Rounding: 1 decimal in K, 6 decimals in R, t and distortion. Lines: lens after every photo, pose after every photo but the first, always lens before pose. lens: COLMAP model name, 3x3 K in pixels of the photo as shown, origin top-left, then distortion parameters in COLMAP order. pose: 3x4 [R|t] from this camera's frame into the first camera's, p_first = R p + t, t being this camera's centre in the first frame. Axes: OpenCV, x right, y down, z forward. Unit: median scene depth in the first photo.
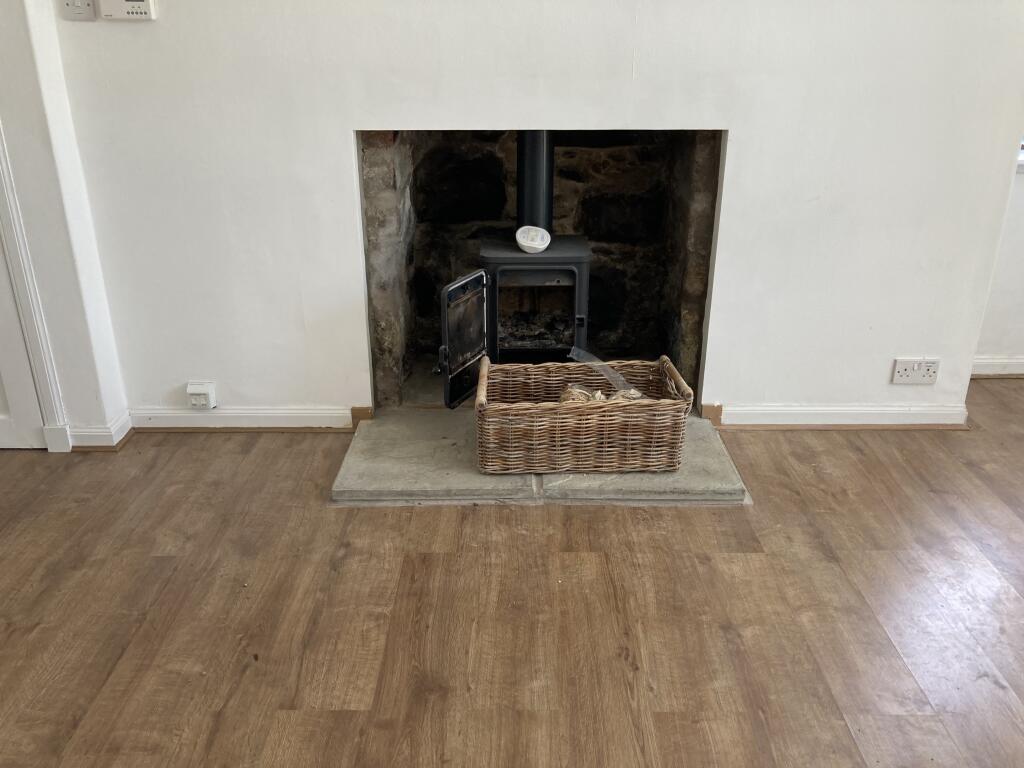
lens RADIAL K [[831.8, 0, 512.0], [0, 831.8, 384.0], [0, 0, 1]] dist [0.087298, -0.098626]
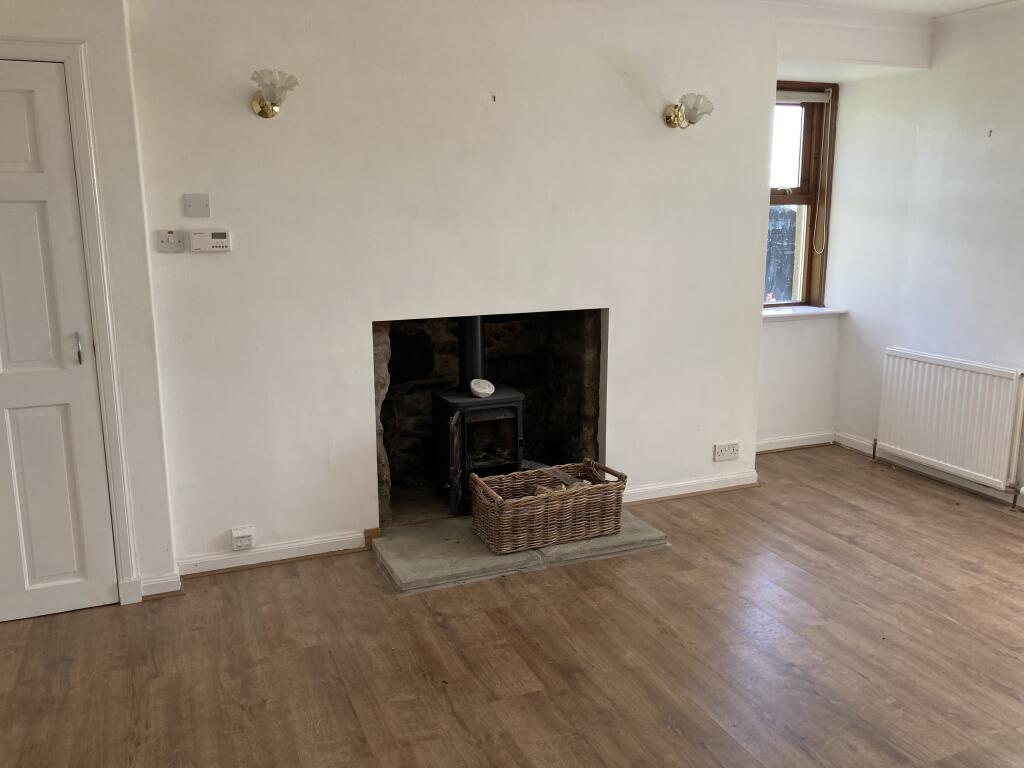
lens RADIAL K [[831.8, 0, 512.0], [0, 831.8, 384.0], [0, 0, 1]] dist [0.087298, -0.098626]
pose [[0.922319, -0.081481, 0.377741, -0.488101], [0.152443, 0.974959, -0.161911, 0.056576], [-0.355089, 0.206918, 0.911645, -0.307526]]
